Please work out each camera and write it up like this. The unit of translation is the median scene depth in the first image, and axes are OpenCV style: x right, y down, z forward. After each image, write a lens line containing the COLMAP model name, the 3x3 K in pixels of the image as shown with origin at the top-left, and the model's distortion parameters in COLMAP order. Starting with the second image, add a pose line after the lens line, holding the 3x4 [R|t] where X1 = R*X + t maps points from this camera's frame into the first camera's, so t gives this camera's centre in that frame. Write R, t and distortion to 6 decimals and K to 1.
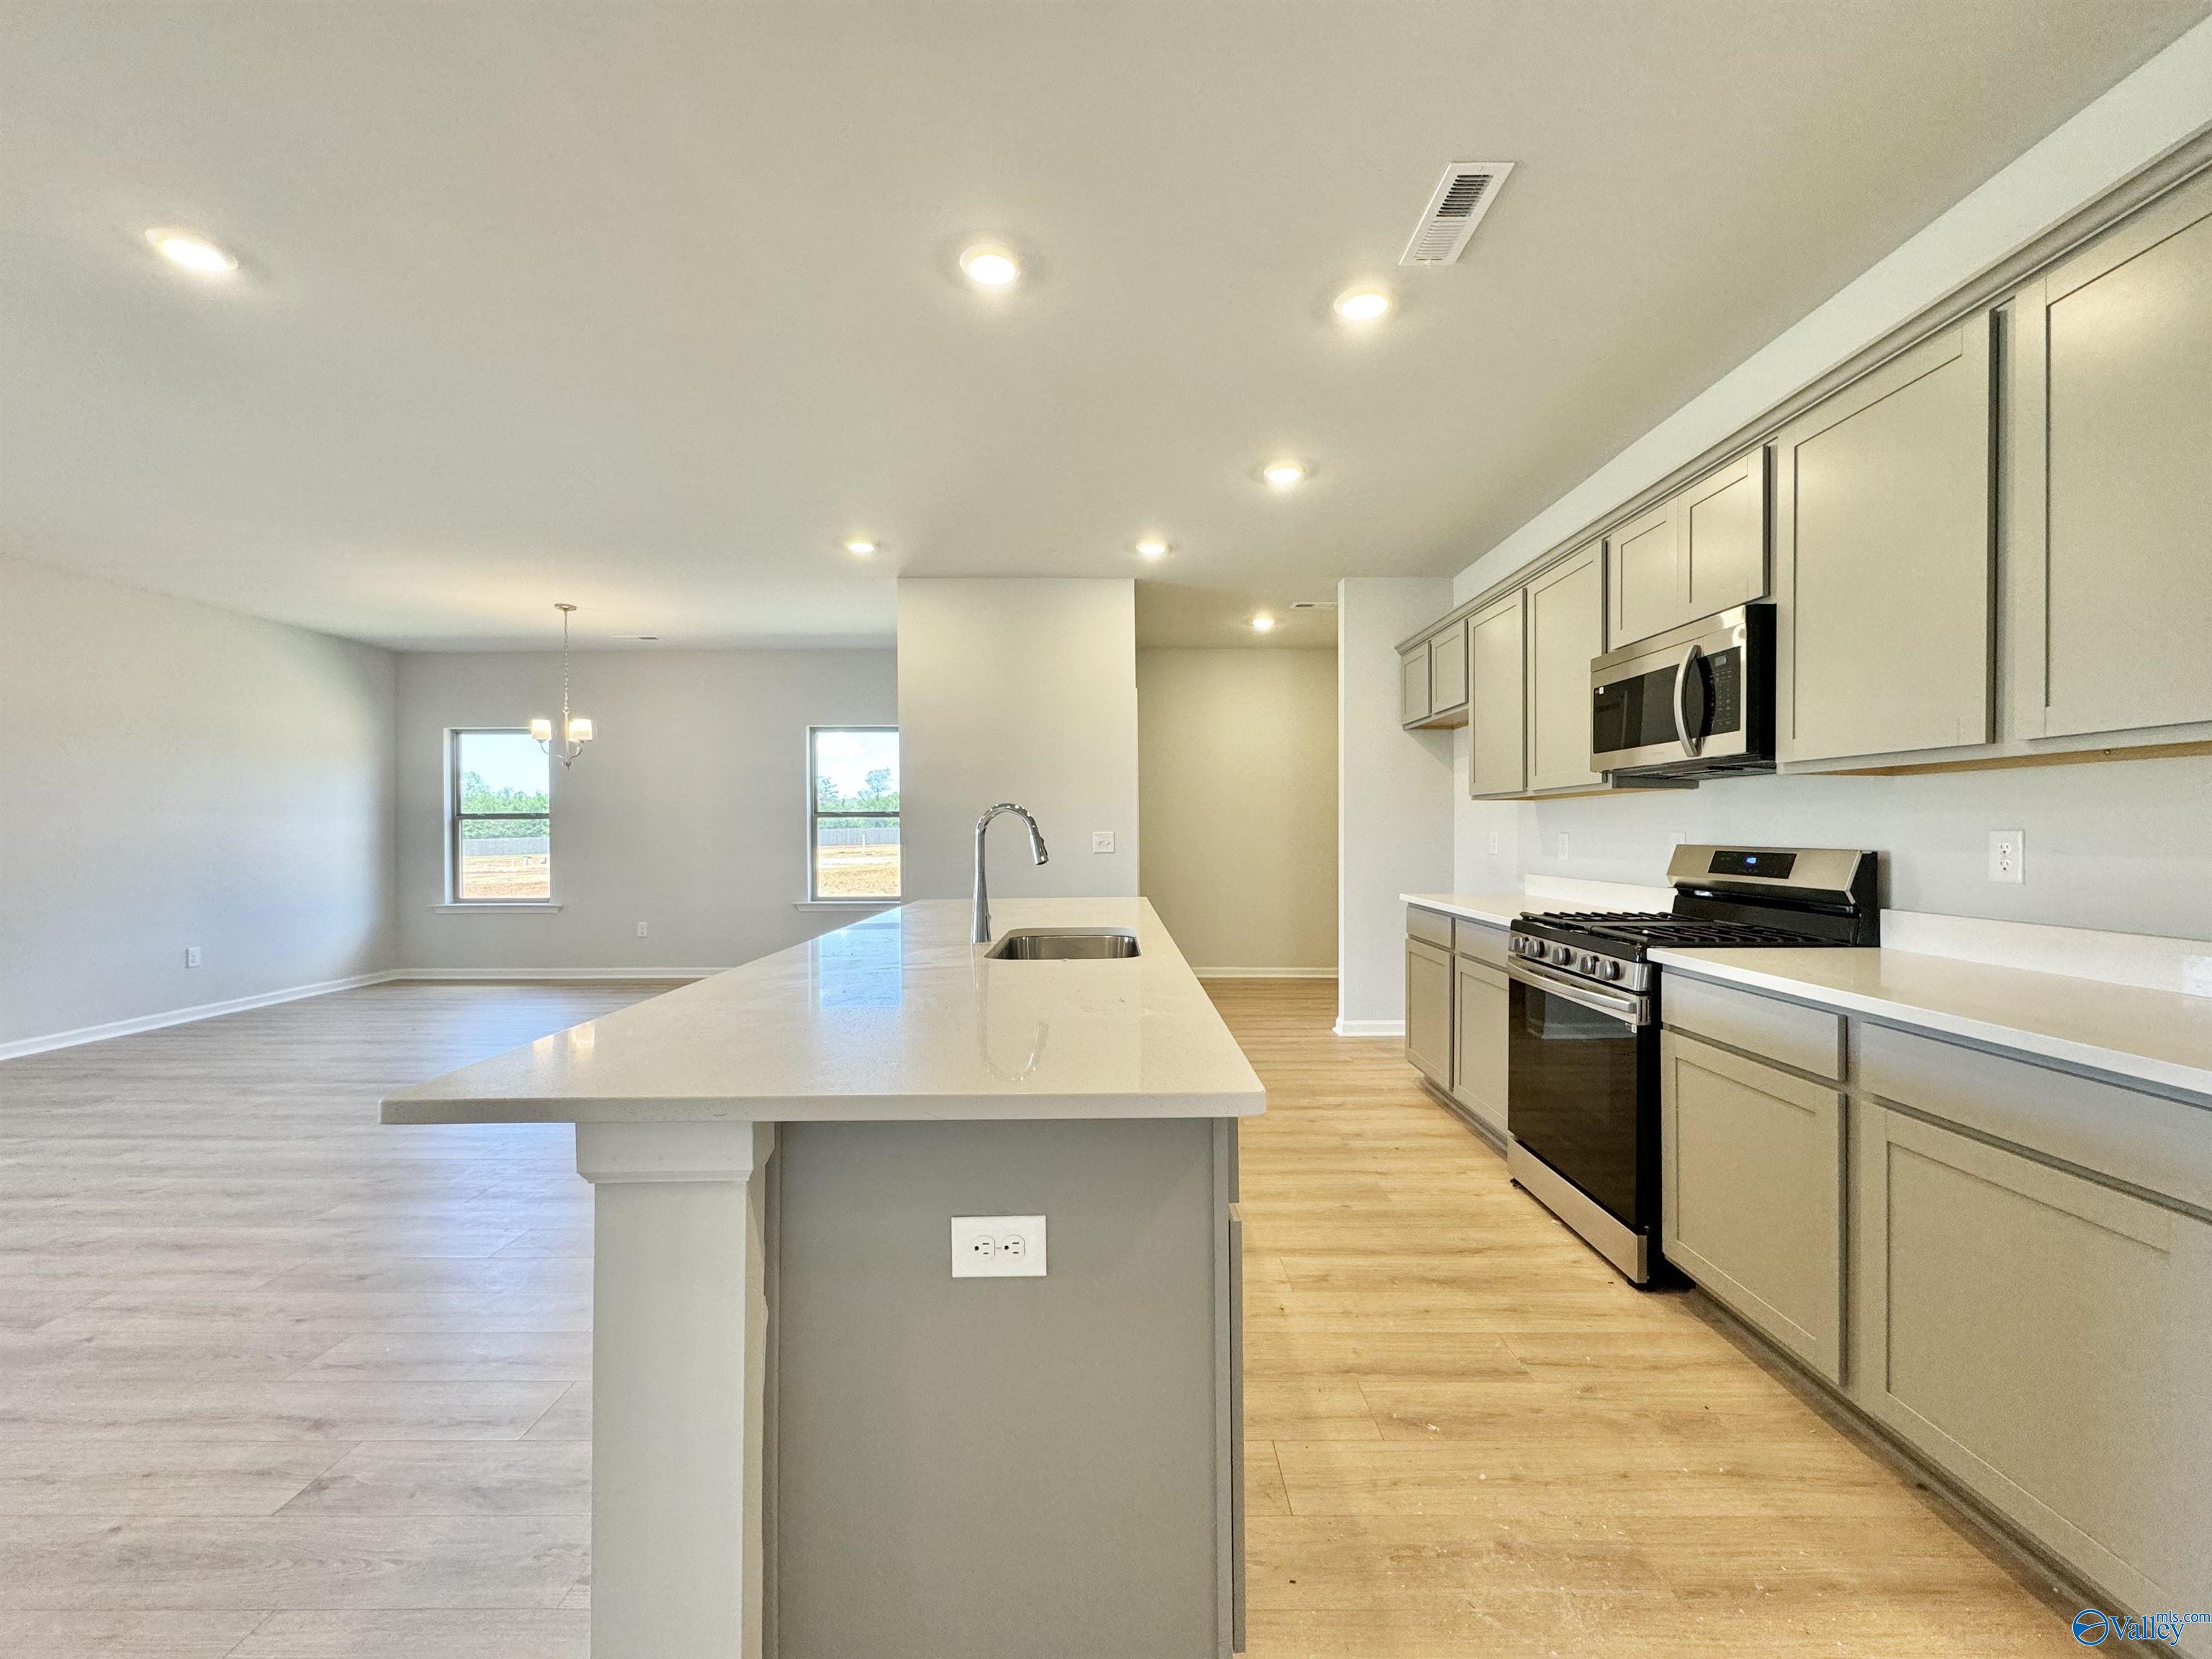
lens RADIAL K [[881.3, 0, 1106.0], [0, 881.3, 829.5], [0, 0, 1]] dist [-0.000759, 0.000327]
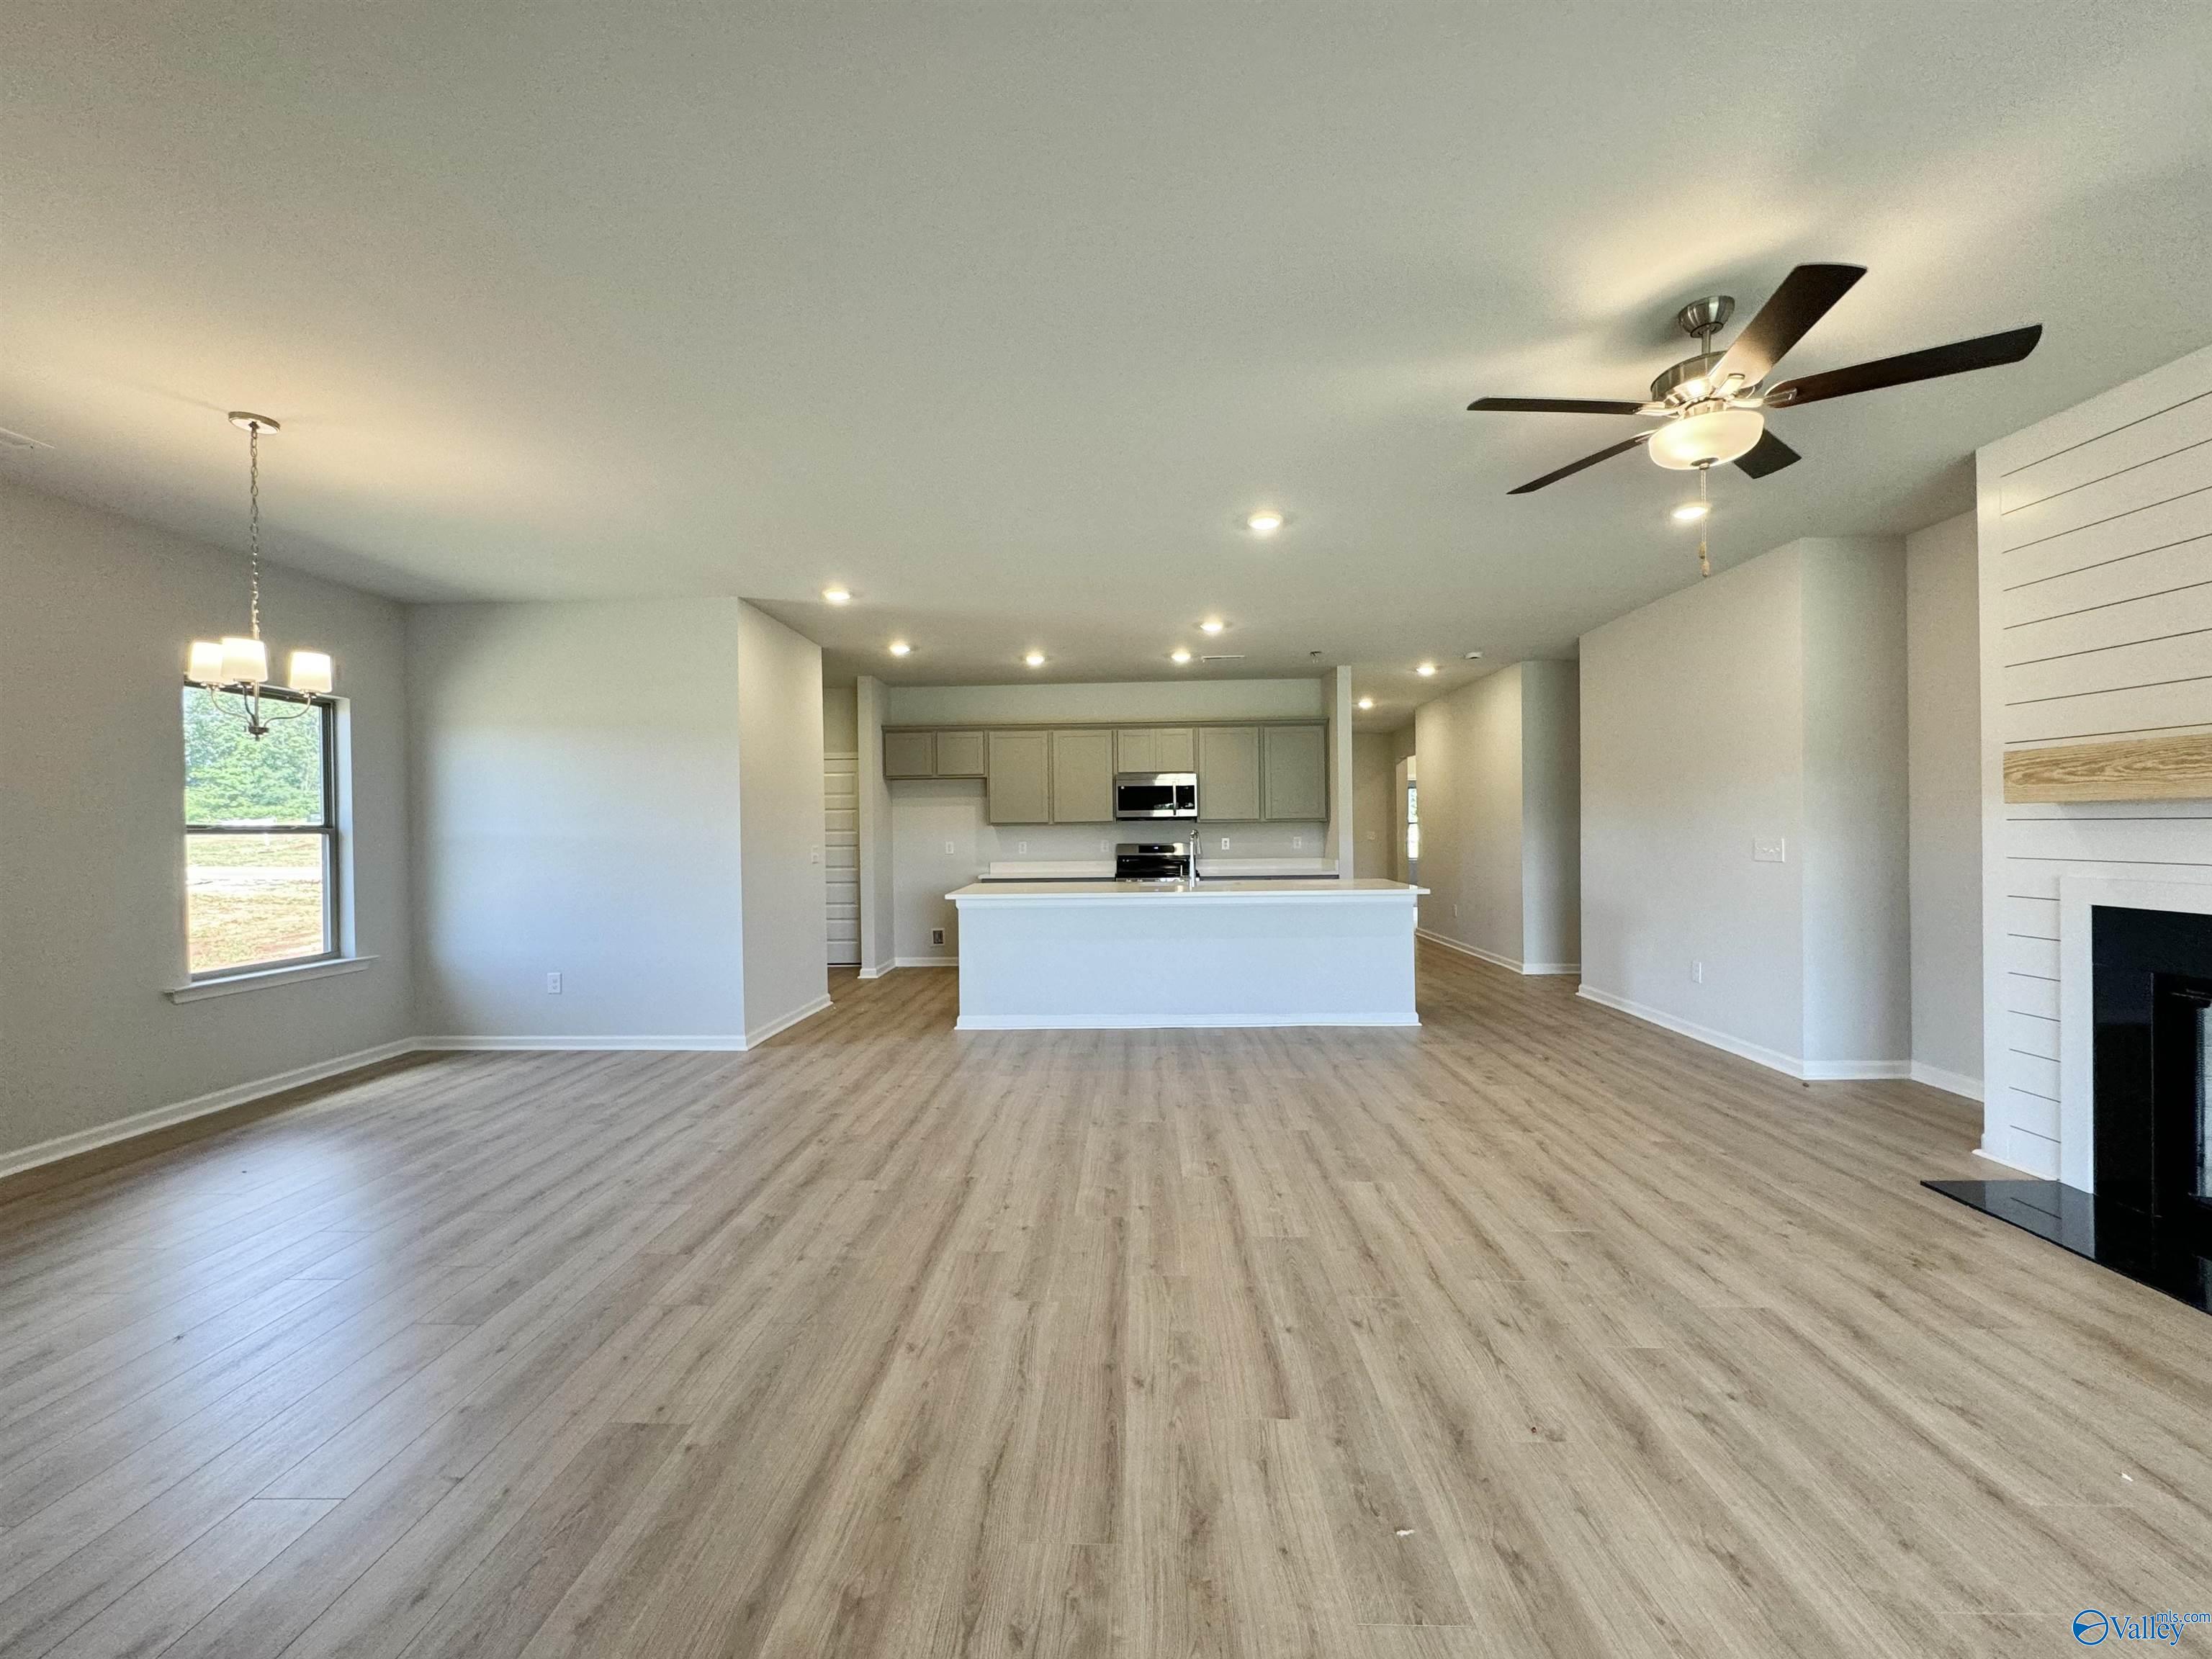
lens RADIAL K [[878.4, 0, 1103.1], [0, 878.4, 843.8], [0, 0, 1]] dist [-0.015044, -0.000009]
pose [[0.032448, -0.012711, 0.999393, -2.290078], [0.009341, 0.999879, 0.012414, -0.018910], [-0.999430, 0.008933, 0.032563, 1.040646]]
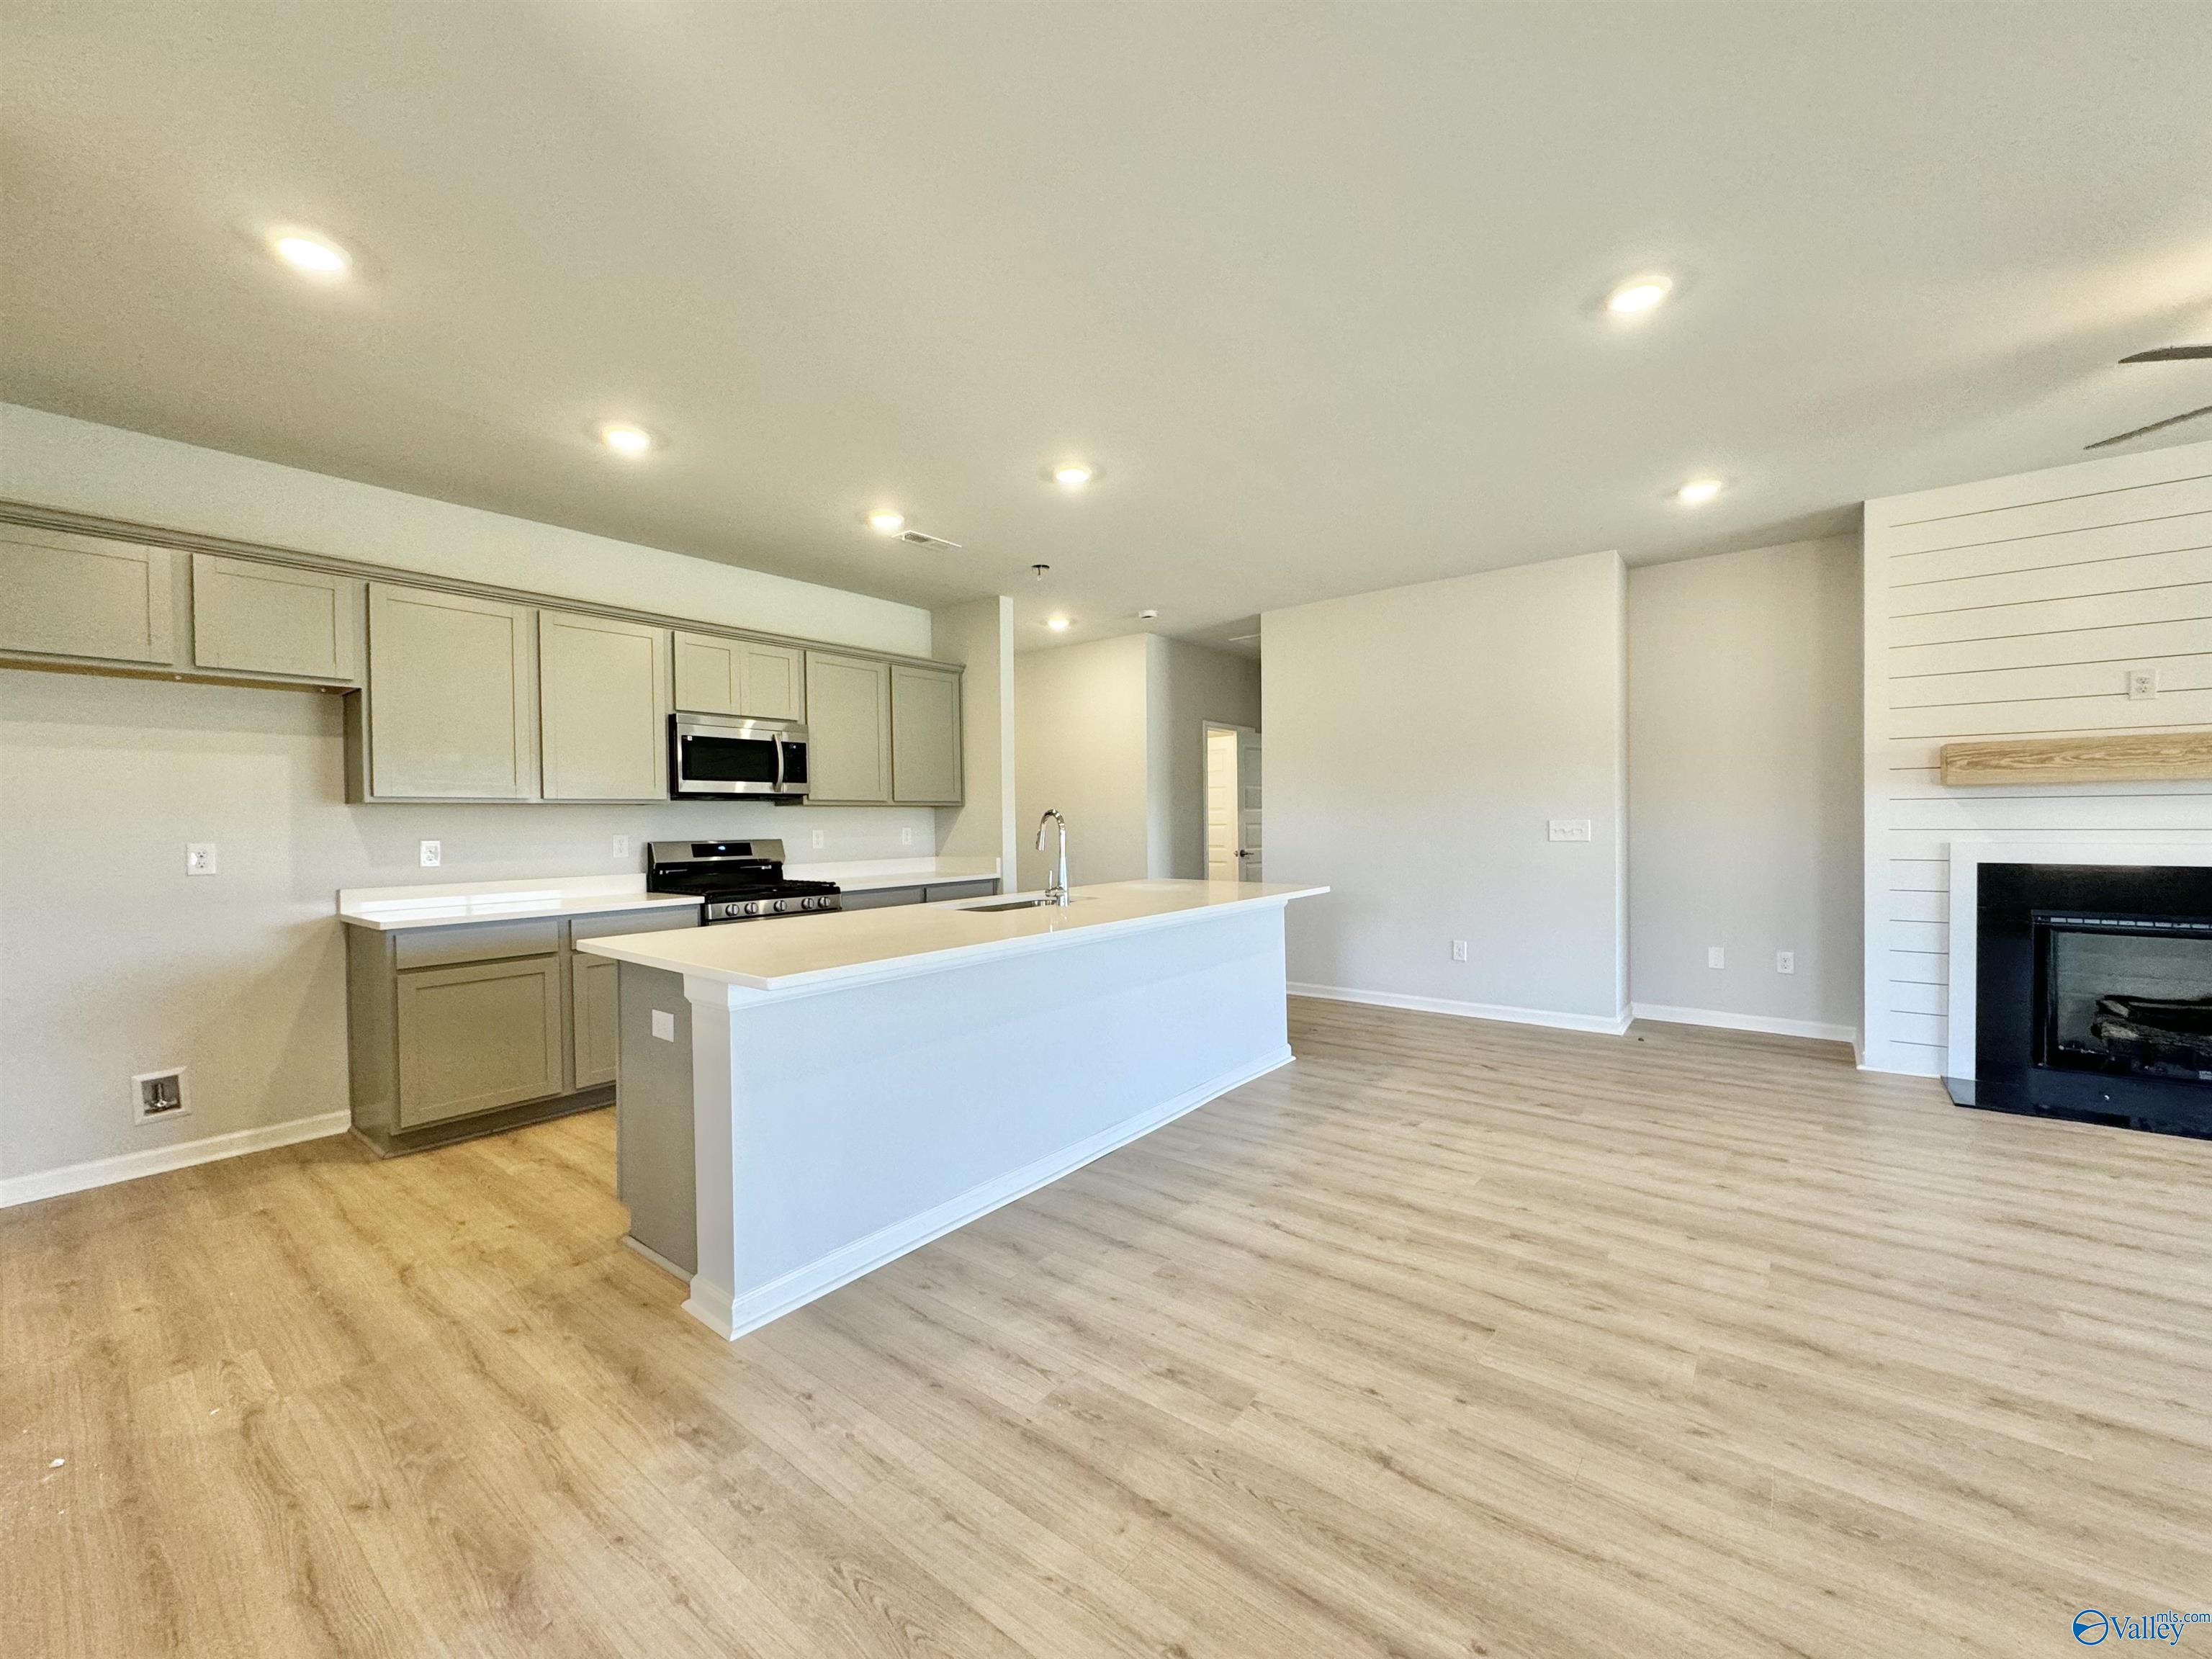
lens RADIAL K [[881.3, 0, 1106.0], [0, 881.3, 829.5], [0, 0, 1]] dist [-0.000759, 0.000327]
pose [[-0.787442, 0.006446, 0.616355, -0.965856], [0.014473, 0.999863, 0.008034, -0.005599], [-0.616219, 0.015247, -0.787427, 1.859215]]
